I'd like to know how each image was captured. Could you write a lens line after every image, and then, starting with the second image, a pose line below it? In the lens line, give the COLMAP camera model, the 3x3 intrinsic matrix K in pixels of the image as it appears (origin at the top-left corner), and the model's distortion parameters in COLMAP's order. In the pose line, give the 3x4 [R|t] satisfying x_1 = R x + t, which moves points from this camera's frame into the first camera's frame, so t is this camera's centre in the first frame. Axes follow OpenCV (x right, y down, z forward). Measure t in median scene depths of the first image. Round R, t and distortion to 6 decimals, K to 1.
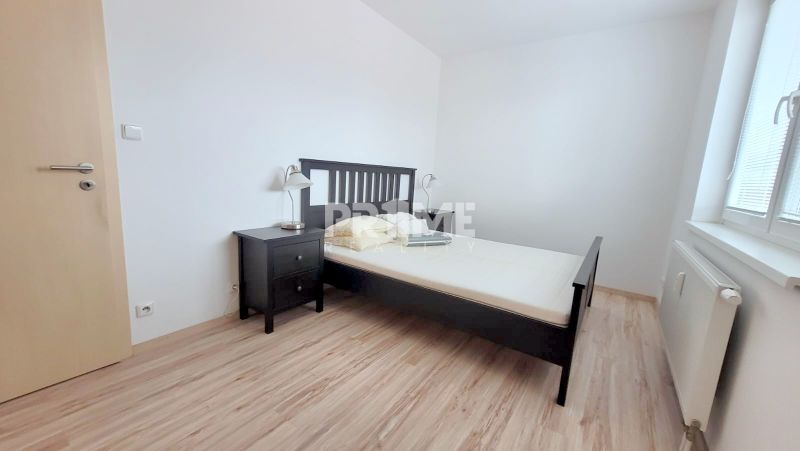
lens RADIAL K [[313.5, 0, 403.8], [0, 313.5, 226.6], [0, 0, 1]] dist [0.009929, -0.001749]
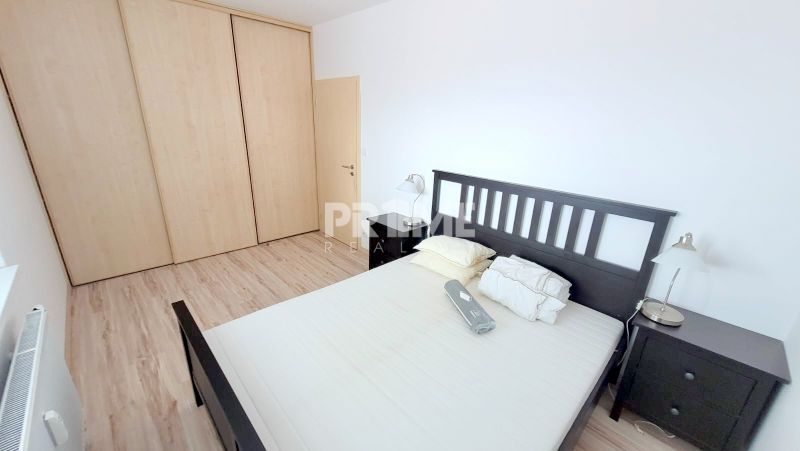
lens RADIAL K [[313.5, 0, 403.4], [0, 313.5, 224.3], [0, 0, 1]] dist [0.009929, -0.001749]
pose [[-0.180981, 0.251514, -0.950782, 0.792995], [-0.211184, 0.934257, 0.287341, -0.321254], [0.960545, 0.252793, -0.115967, 1.032216]]
